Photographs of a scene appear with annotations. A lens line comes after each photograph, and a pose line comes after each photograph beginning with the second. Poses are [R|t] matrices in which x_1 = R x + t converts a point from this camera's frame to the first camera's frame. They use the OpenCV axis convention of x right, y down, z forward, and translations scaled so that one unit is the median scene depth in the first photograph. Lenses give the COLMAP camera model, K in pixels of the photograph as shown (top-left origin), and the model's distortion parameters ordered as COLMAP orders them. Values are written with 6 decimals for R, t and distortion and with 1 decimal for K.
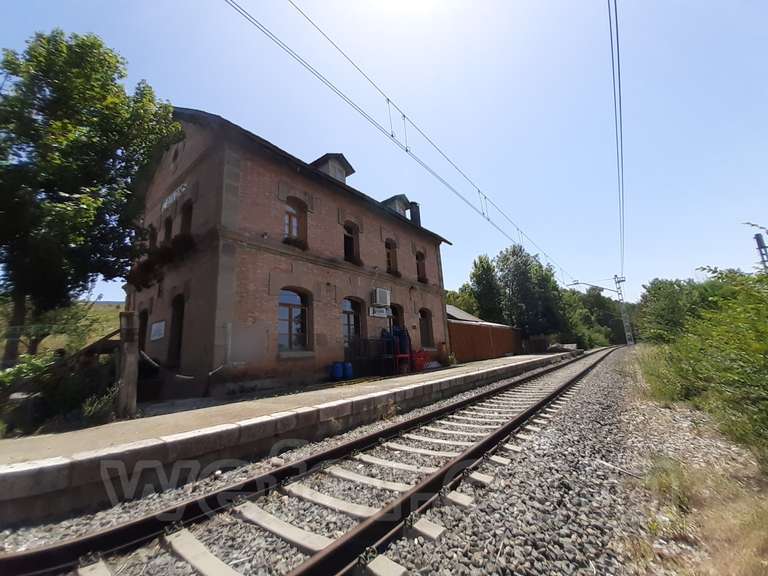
lens RADIAL K [[306.5, 0, 400.6], [0, 306.5, 281.9], [0, 0, 1]] dist [-0.003410, 0.000067]
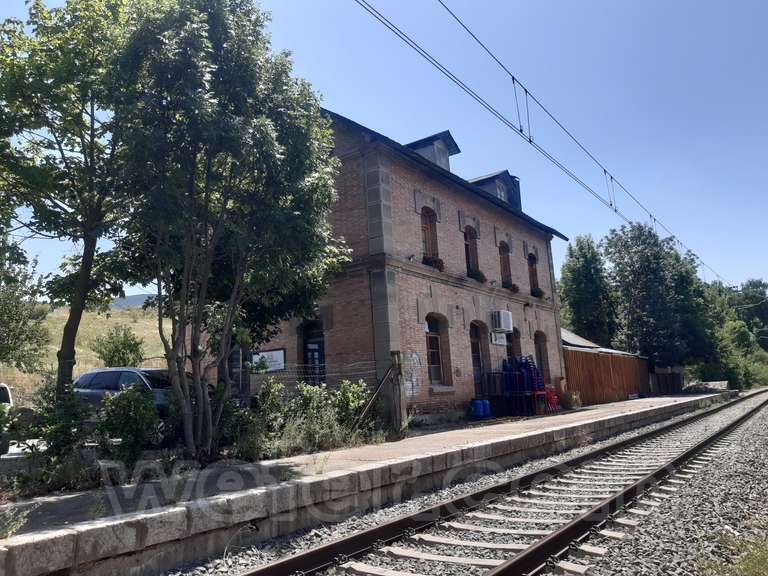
lens RADIAL K [[580.1, 0, 382.5], [0, 580.1, 284.5], [0, 0, 1]] dist [-0.048287, -0.023295]
pose [[0.999796, 0.011693, -0.016486, -0.274802], [-0.011047, 0.999188, 0.038747, -0.075535], [0.016926, -0.038557, 0.999113, -0.388824]]
